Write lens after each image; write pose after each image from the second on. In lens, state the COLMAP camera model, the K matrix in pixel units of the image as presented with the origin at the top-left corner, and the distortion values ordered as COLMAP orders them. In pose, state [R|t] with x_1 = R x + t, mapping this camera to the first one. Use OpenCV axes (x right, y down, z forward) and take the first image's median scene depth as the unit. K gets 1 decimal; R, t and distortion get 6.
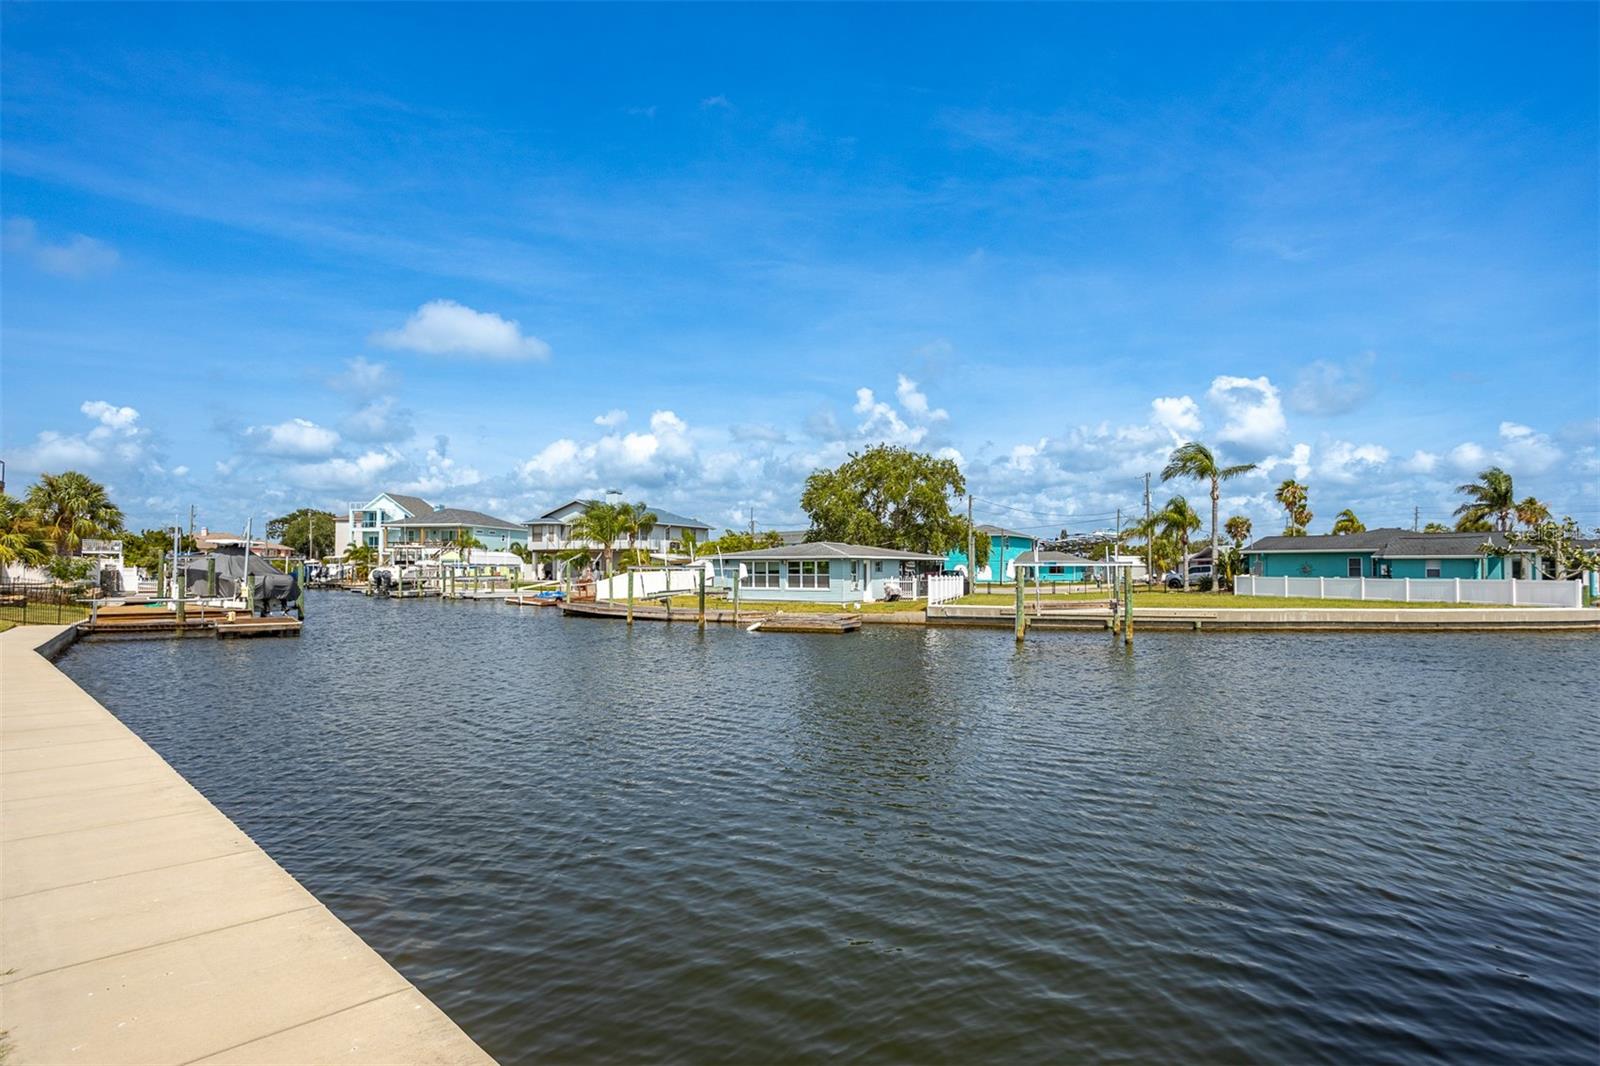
lens RADIAL K [[822.5, 0, 827.4], [0, 822.5, 574.6], [0, 0, 1]] dist [-0.049962, 0.029987]
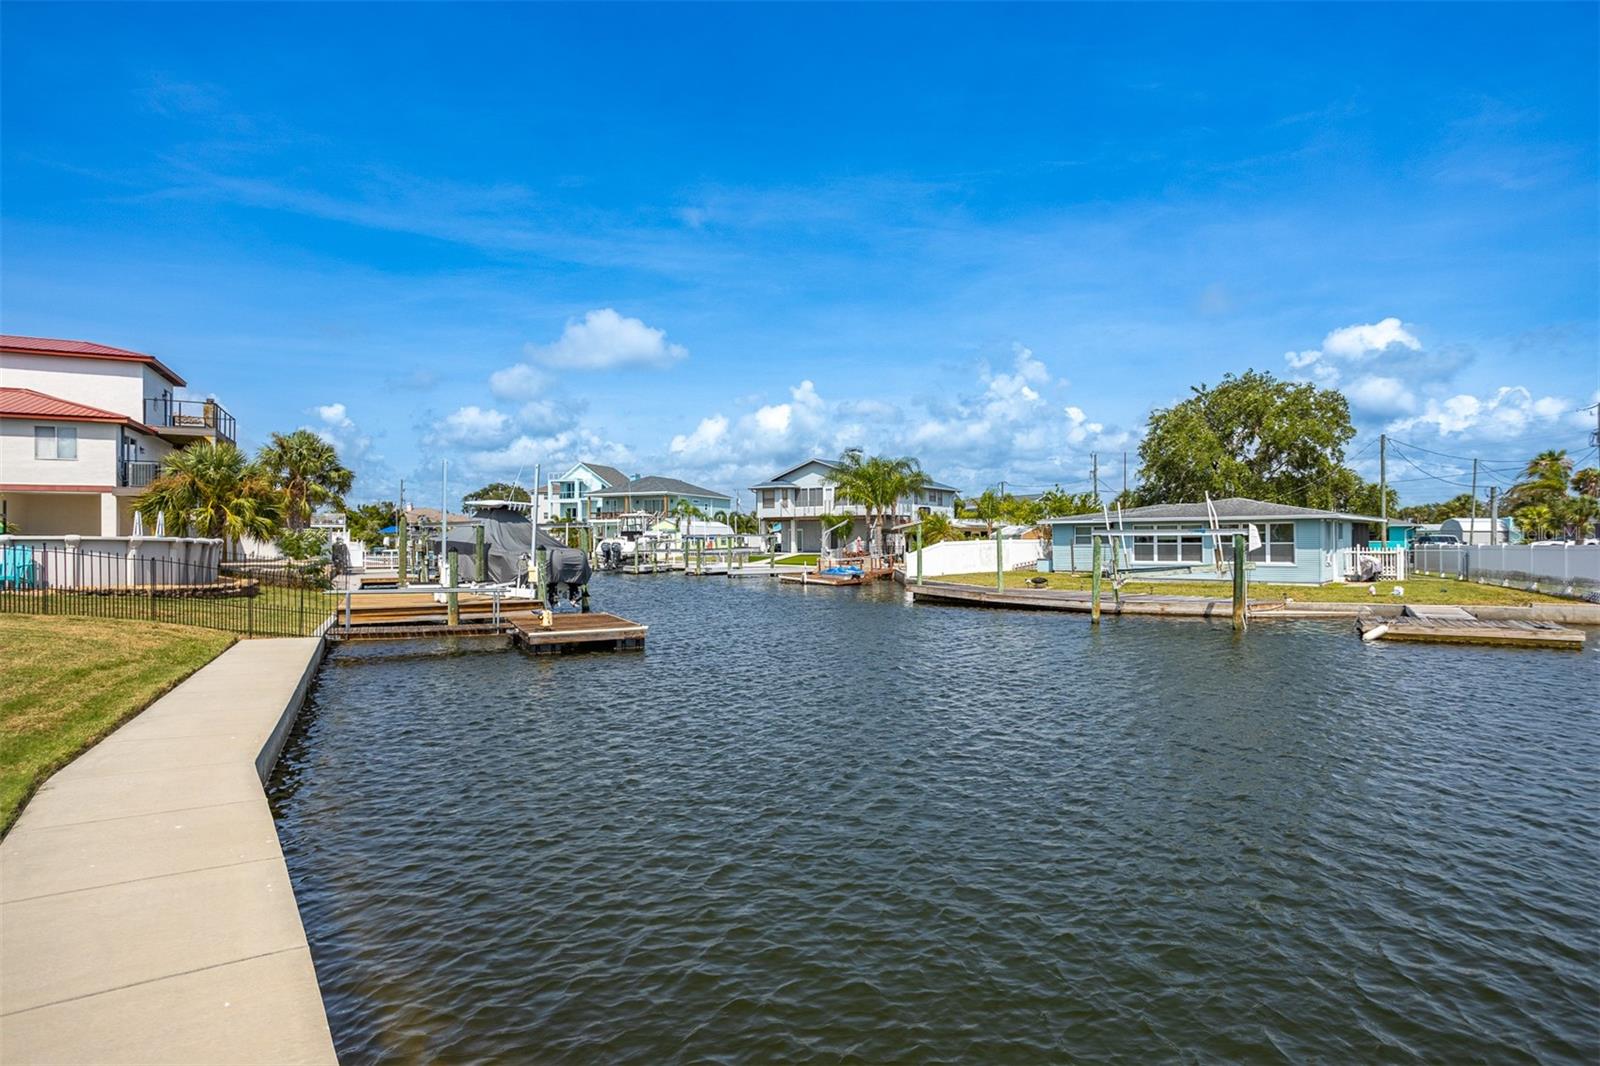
lens RADIAL K [[741.5, 0, 791.8], [0, 741.5, 533.7], [0, 0, 1]] dist [-0.028394, 0.000398]
pose [[0.988100, -0.009564, -0.153518, -0.238495], [0.007295, 0.999856, -0.015331, -0.000836], [0.153643, 0.014028, 0.988027, 0.243283]]
